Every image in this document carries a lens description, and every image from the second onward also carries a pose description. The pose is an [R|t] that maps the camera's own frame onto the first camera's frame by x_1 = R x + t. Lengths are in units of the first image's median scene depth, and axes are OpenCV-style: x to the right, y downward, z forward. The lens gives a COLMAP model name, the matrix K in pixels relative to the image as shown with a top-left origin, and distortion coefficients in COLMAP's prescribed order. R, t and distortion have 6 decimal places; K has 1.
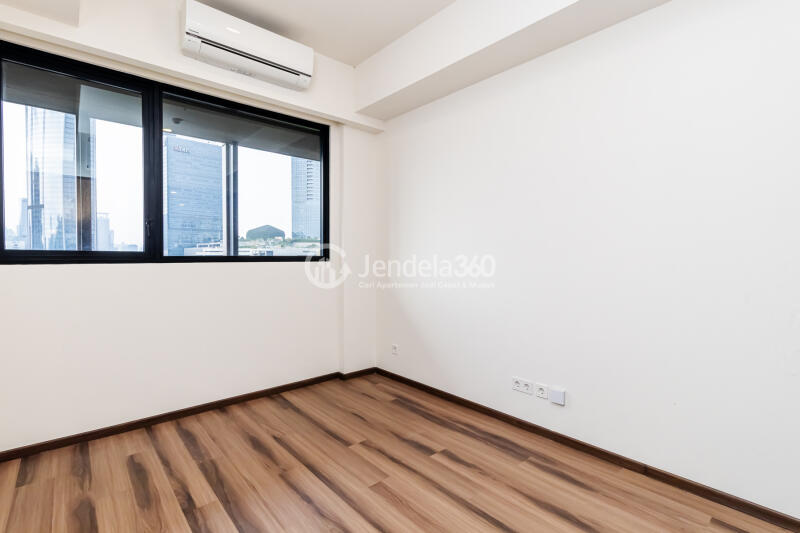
lens RADIAL K [[371.5, 0, 400.0], [0, 371.5, 266.5], [0, 0, 1]] dist [-0.000991, -0.000040]
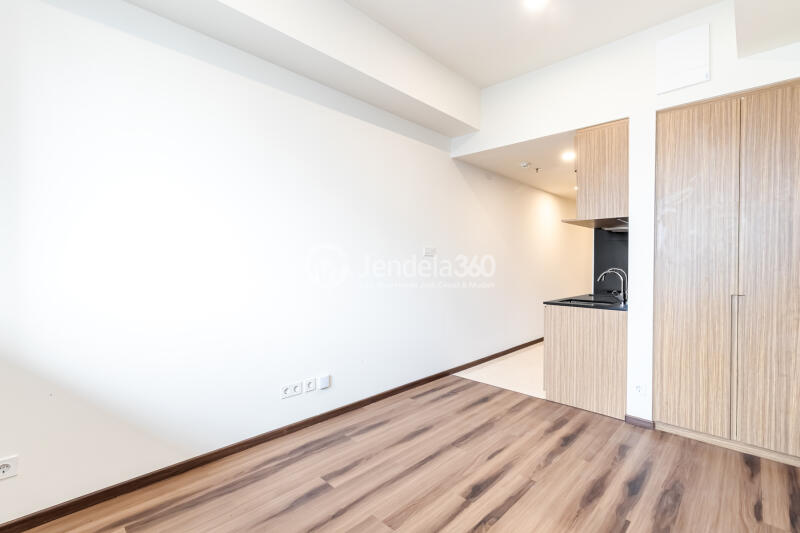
lens RADIAL K [[371.5, 0, 400.0], [0, 371.5, 266.5], [0, 0, 1]] dist [-0.000991, -0.000040]
pose [[-0.081411, -0.013262, 0.996592, -0.693752], [0.023021, 0.999620, 0.015183, -0.026734], [-0.996415, 0.024179, -0.081075, 0.765204]]
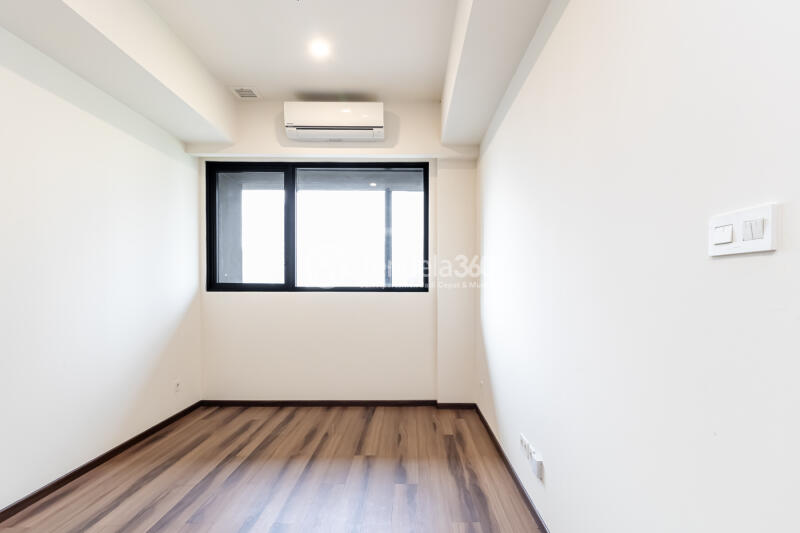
lens RADIAL K [[399.9, 0, 414.8], [0, 399.9, 296.8], [0, 0, 1]] dist [-0.000196, 0.000003]
pose [[0.757078, 0.015550, -0.653139, 0.706127], [-0.020124, 0.999797, 0.000477, -0.001303], [0.653014, 0.012783, 0.757238, 0.170027]]
